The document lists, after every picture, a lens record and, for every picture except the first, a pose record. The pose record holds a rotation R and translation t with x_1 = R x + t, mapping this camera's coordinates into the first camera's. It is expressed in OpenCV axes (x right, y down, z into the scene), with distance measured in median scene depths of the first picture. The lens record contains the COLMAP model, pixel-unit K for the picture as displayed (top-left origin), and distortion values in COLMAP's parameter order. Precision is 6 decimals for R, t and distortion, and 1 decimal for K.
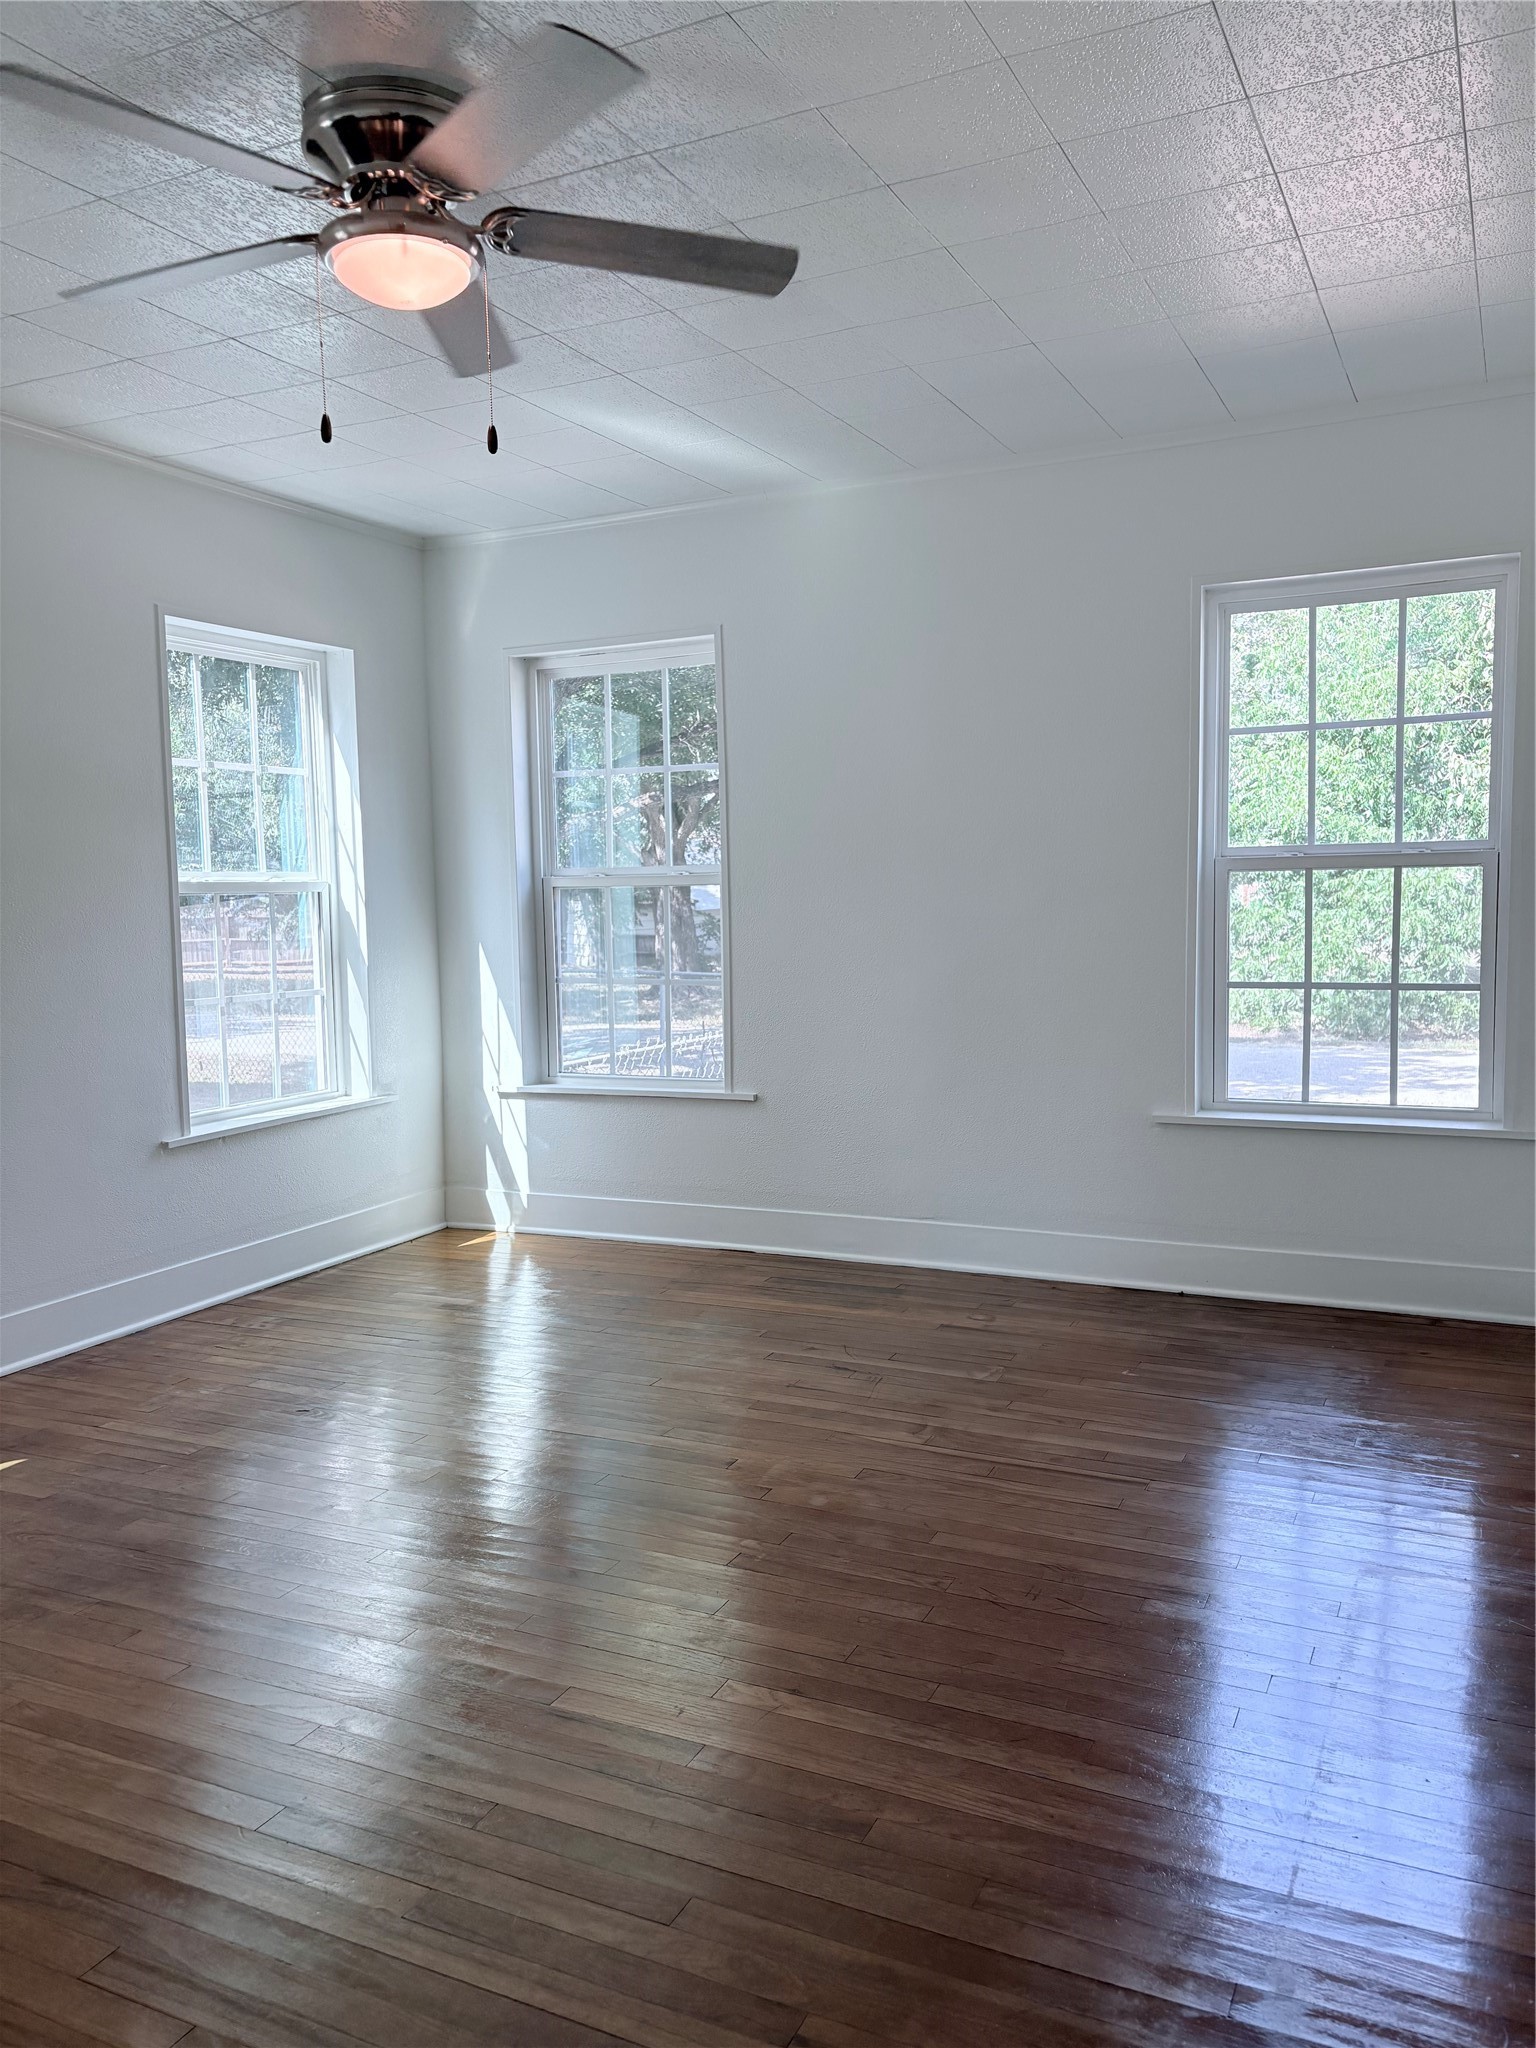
lens RADIAL K [[1550.7, 0, 754.2], [0, 1550.7, 1009.6], [0, 0, 1]] dist [0.044081, -0.049950]
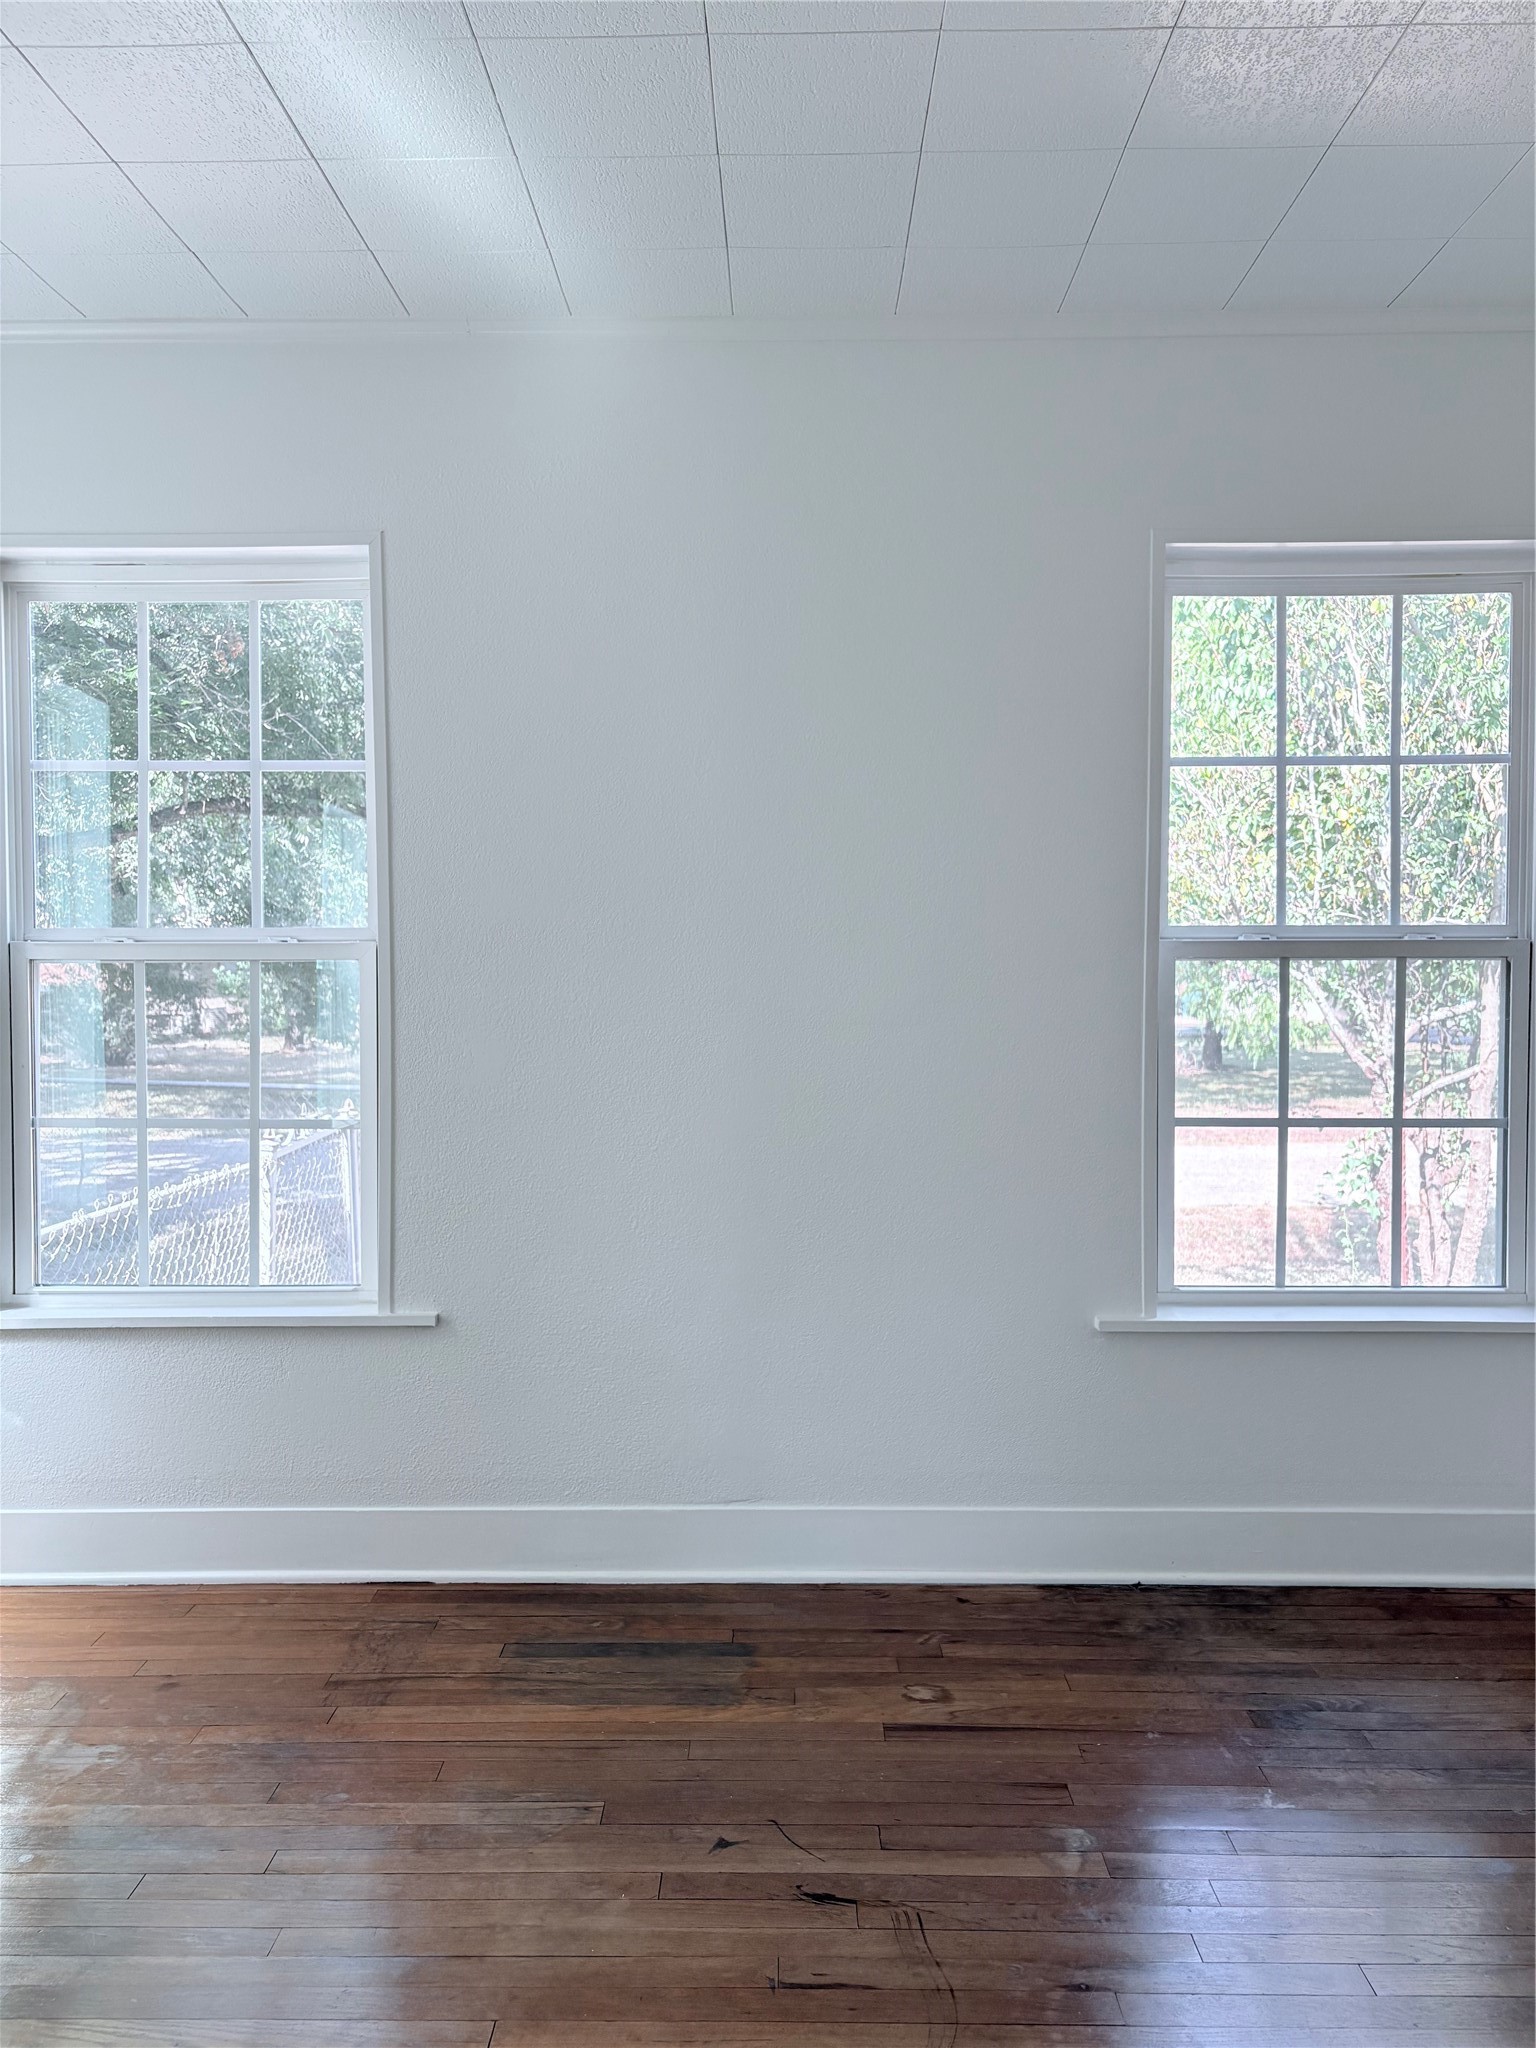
lens RADIAL K [[1550.7, 0, 769.1], [0, 1550.7, 1028.2], [0, 0, 1]] dist [0.044081, -0.049950]
pose [[0.903020, 0.005576, 0.429562, -0.160218], [0.014764, 0.998922, -0.044005, -0.030488], [-0.429345, 0.046079, 0.901964, 0.455142]]
